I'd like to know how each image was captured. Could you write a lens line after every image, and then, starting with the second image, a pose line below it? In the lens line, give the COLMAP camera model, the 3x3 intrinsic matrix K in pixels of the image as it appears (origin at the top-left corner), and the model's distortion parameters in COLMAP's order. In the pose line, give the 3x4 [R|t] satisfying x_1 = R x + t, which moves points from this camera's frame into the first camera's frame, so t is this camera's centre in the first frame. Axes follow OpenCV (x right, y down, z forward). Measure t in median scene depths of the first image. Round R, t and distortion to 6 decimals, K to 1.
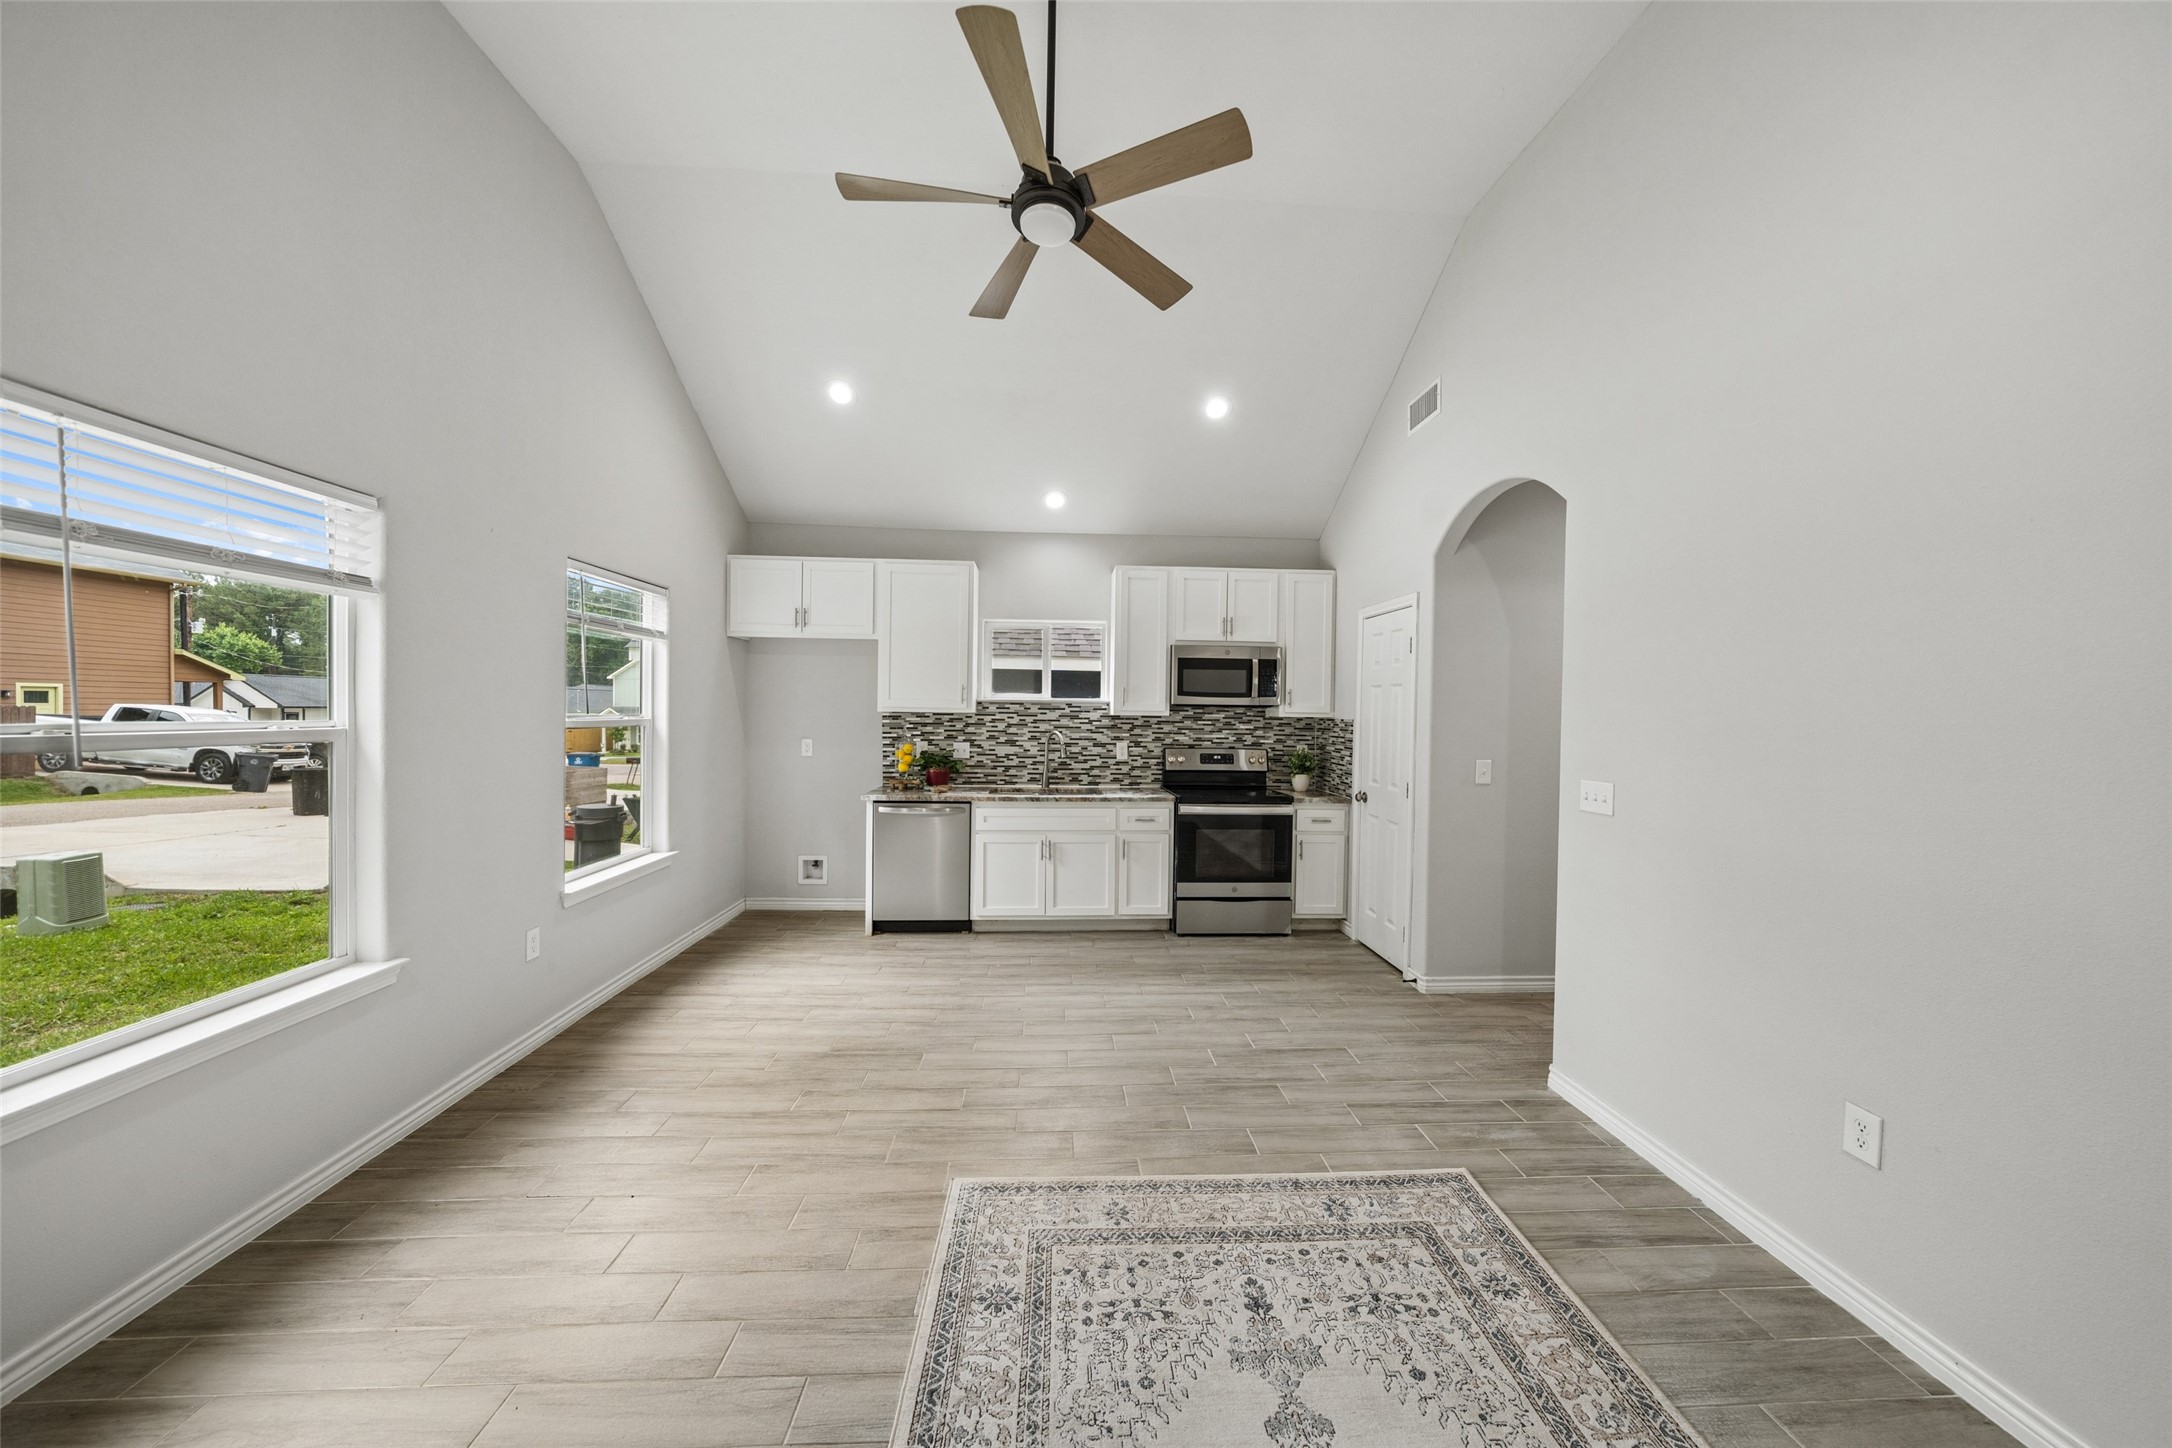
lens RADIAL K [[740.4, 0, 1089.5], [0, 740.4, 723.0], [0, 0, 1]] dist [-0.004155, -0.000043]
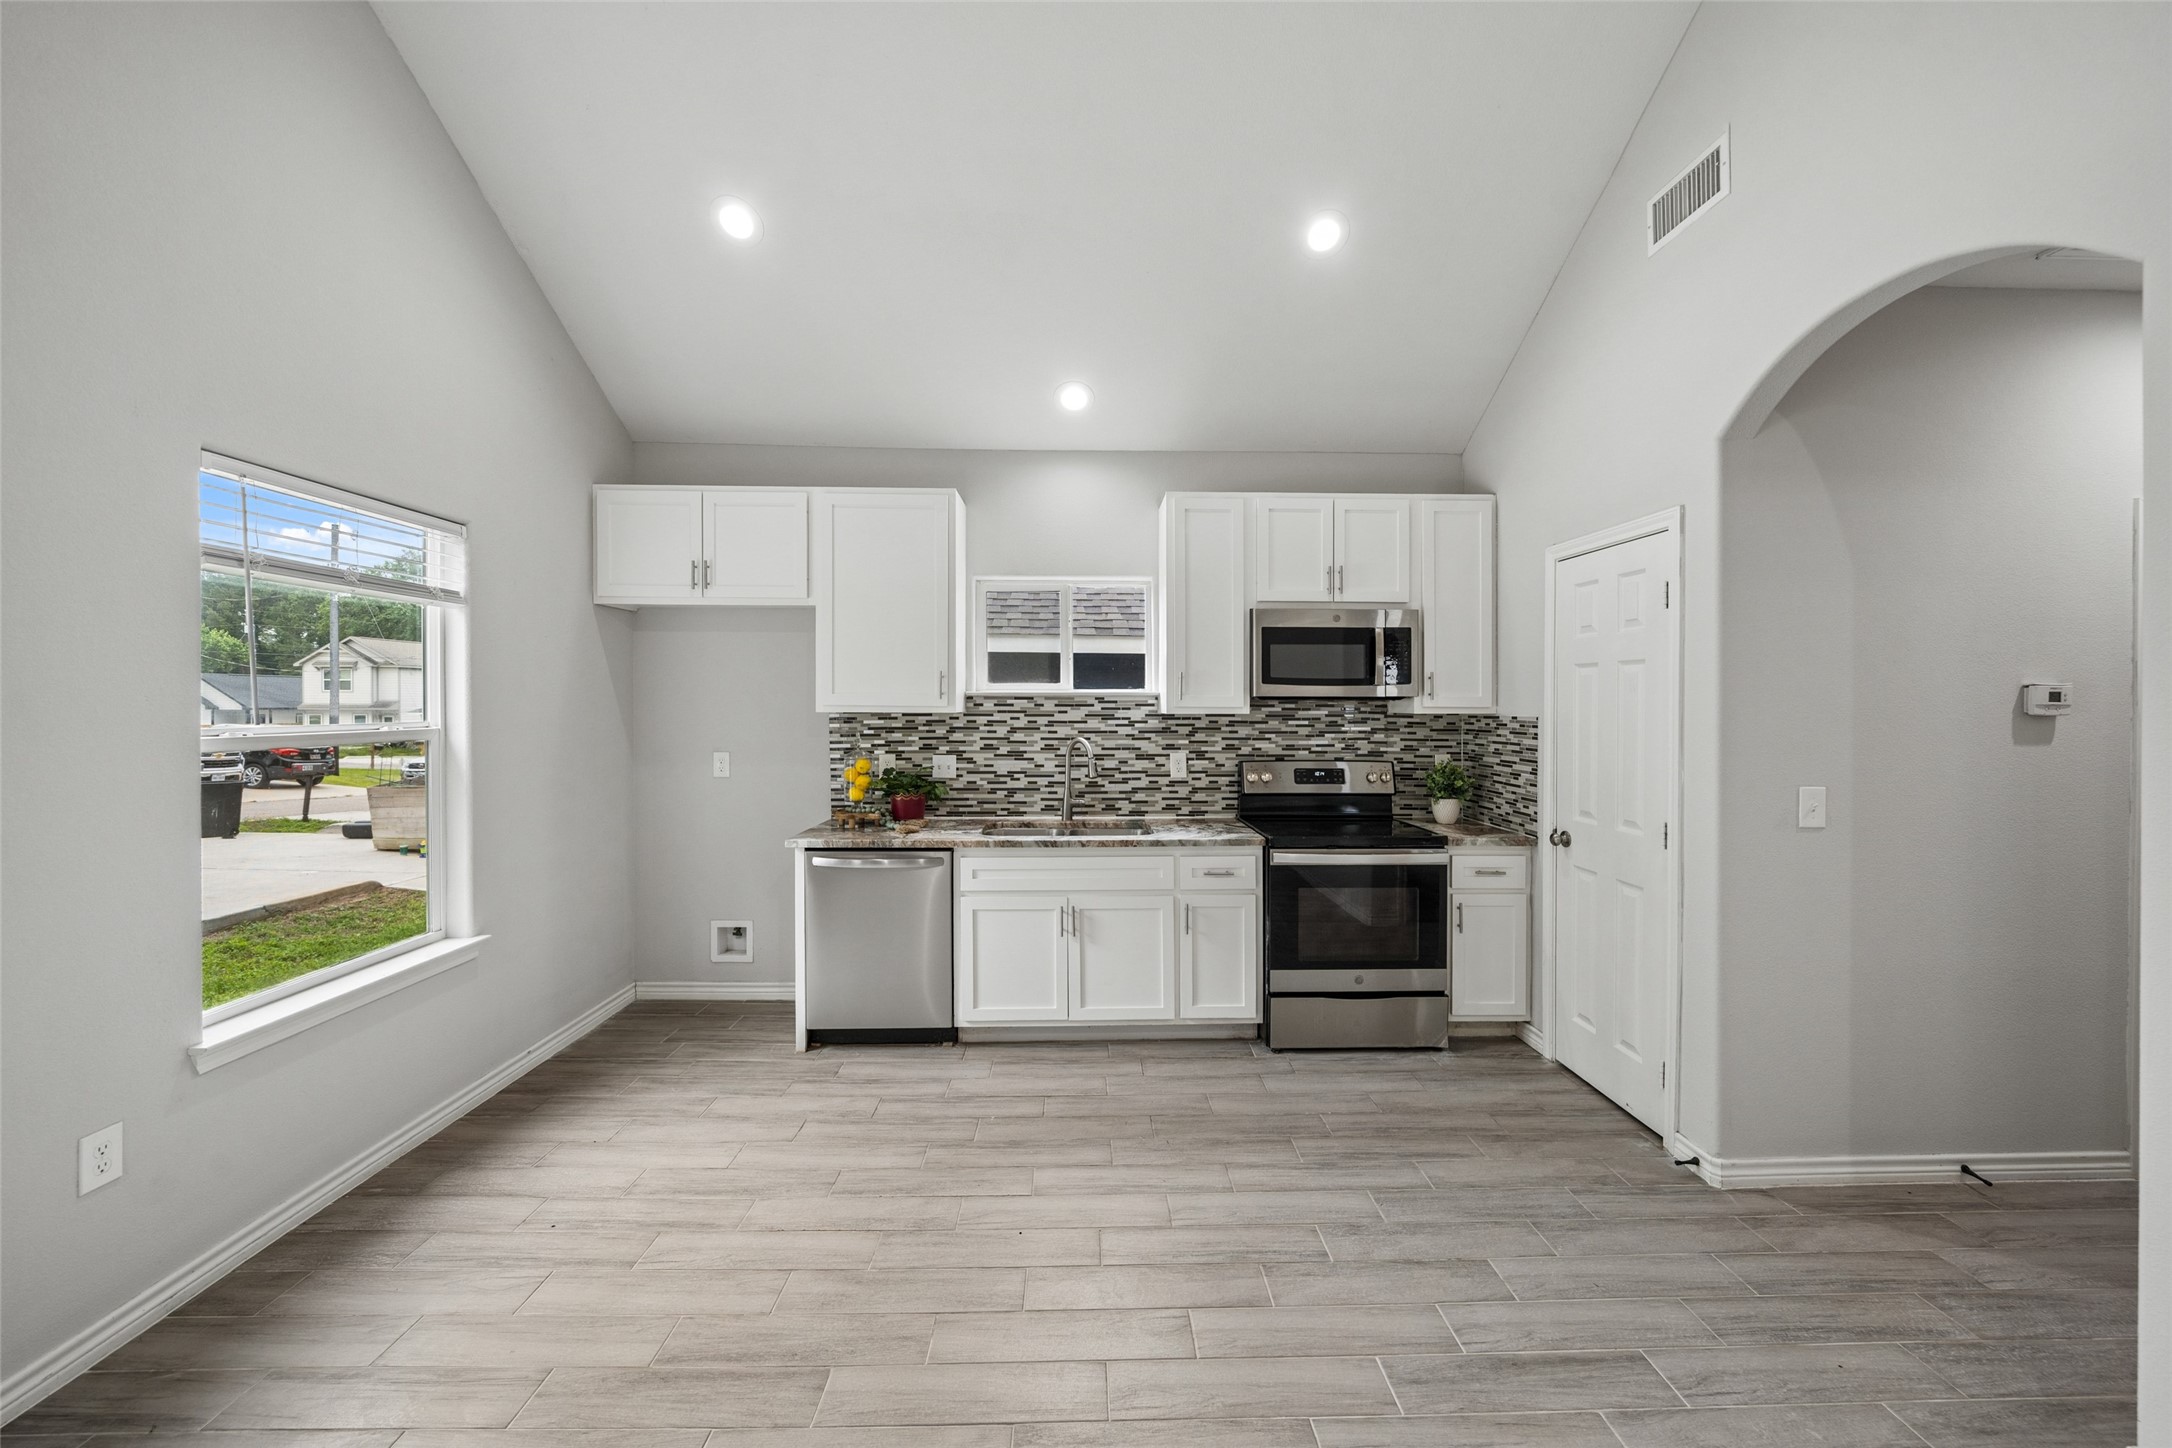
lens RADIAL K [[803.2, 0, 1097.5], [0, 803.2, 718.3], [0, 0, 1]] dist [-0.005043, 0.000041]
pose [[0.999559, -0.010258, -0.027867, -0.010911], [0.010229, 0.999947, -0.001176, -0.006461], [0.027878, 0.000891, 0.999611, 0.292465]]
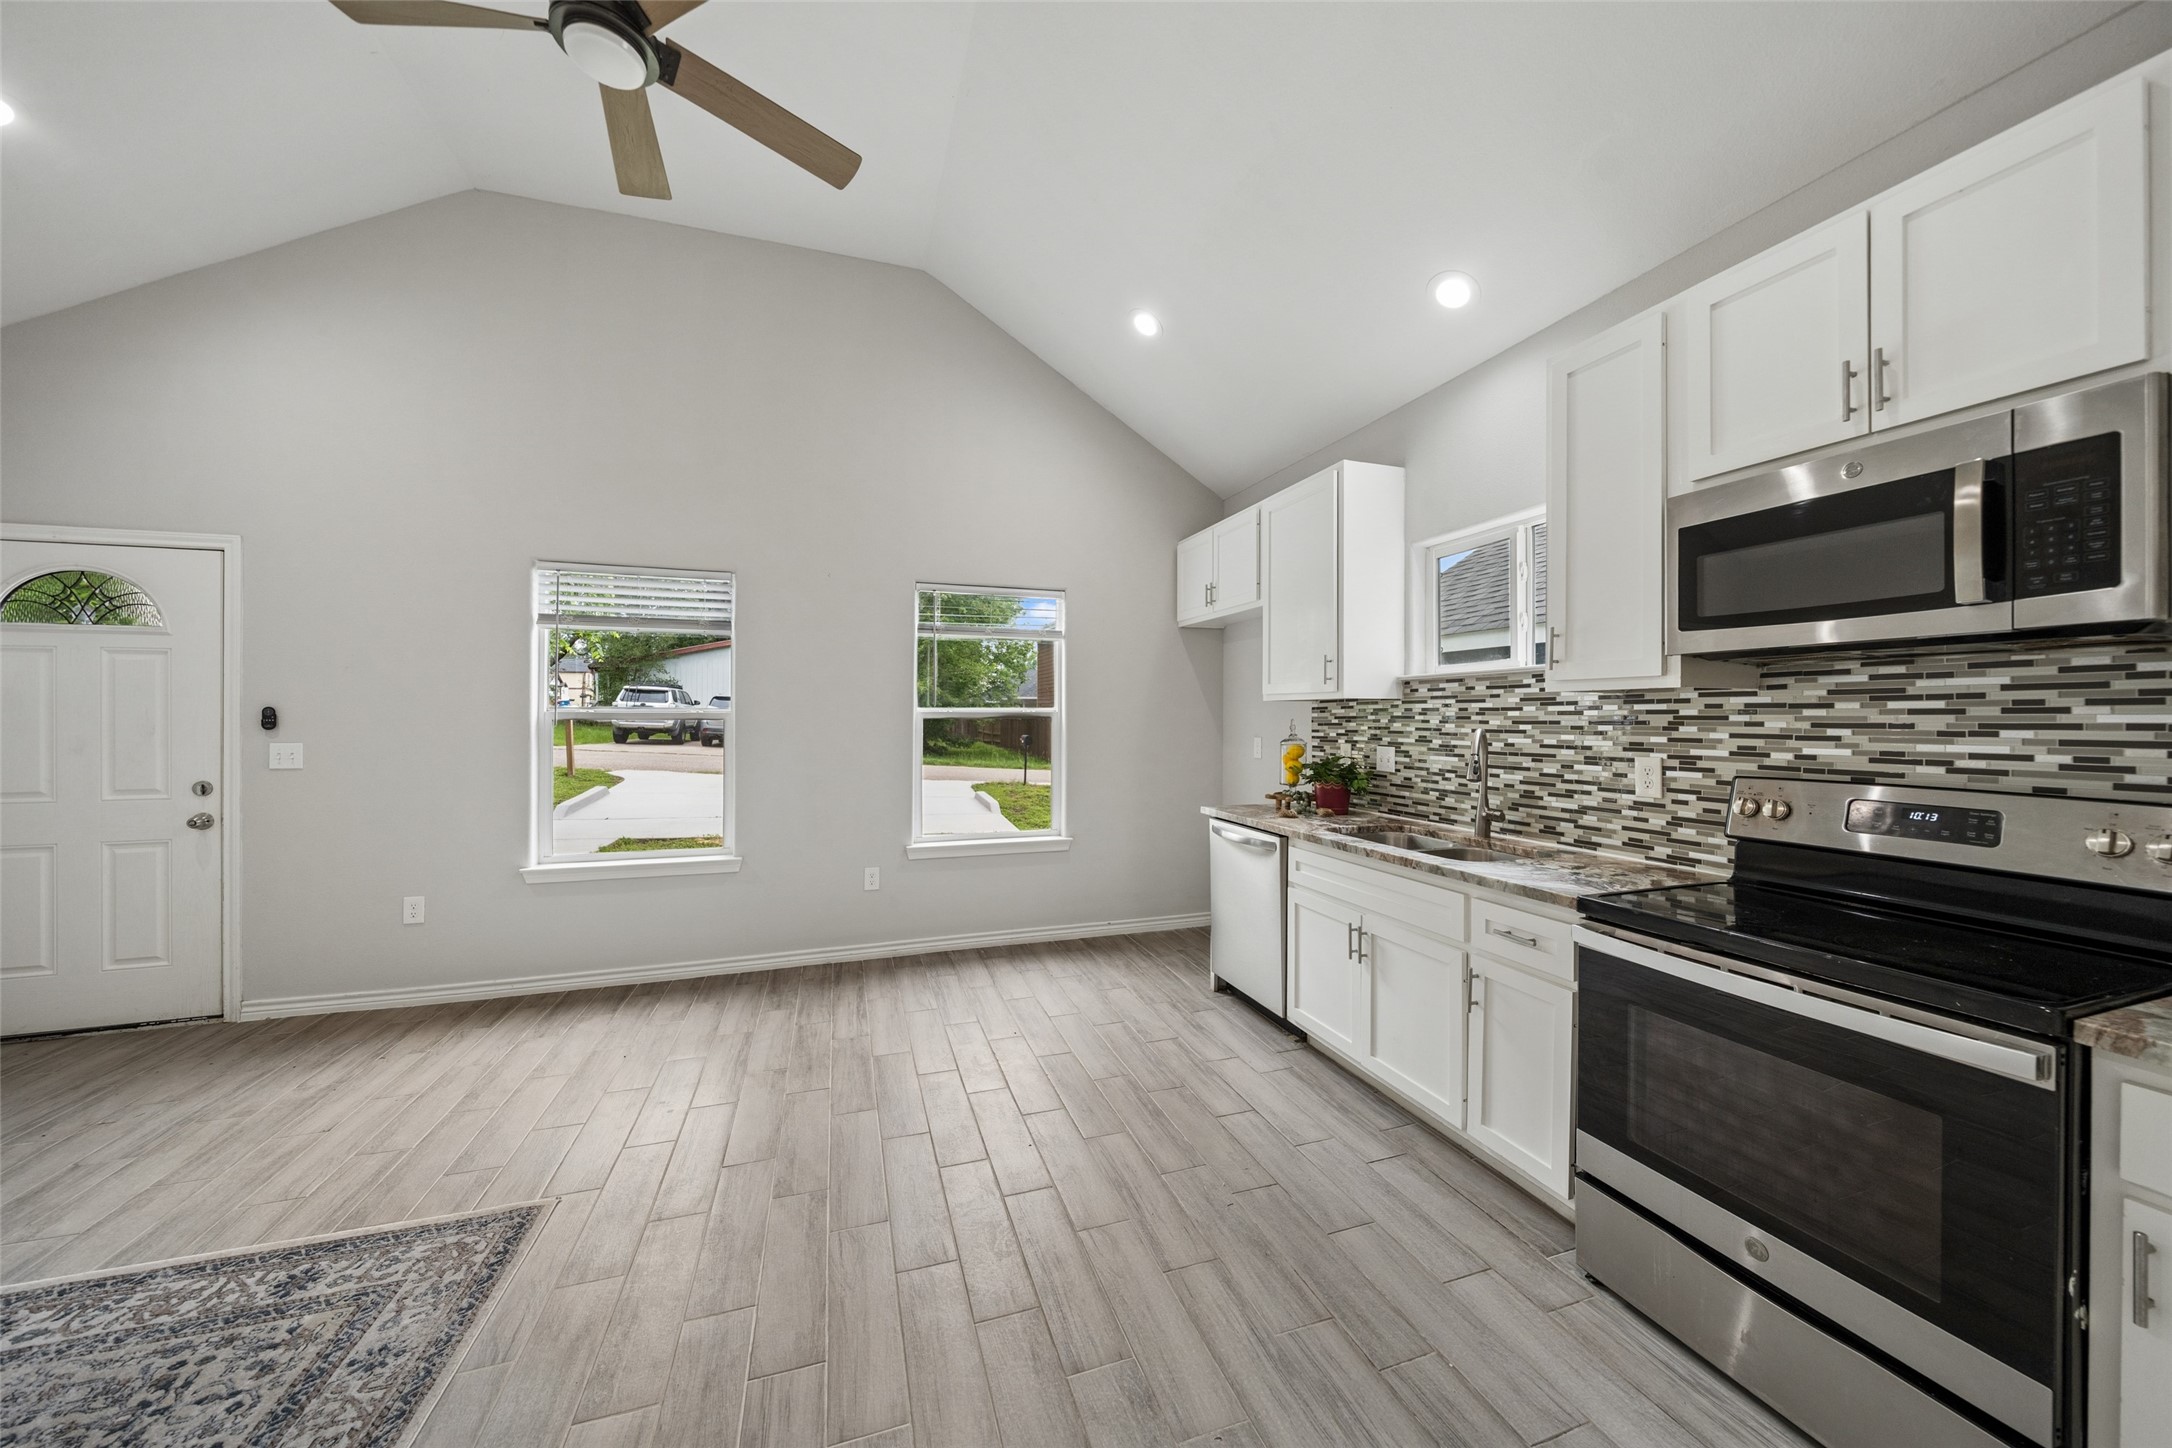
lens RADIAL K [[747.3, 0, 1089.2], [0, 747.3, 709.0], [0, 0, 1]] dist [-0.005144, 0.000153]
pose [[0.269526, -0.022734, -0.962725, 0.423720], [-0.014801, 0.999505, -0.027746, 0.017577], [0.962879, 0.021727, 0.269056, 0.660736]]
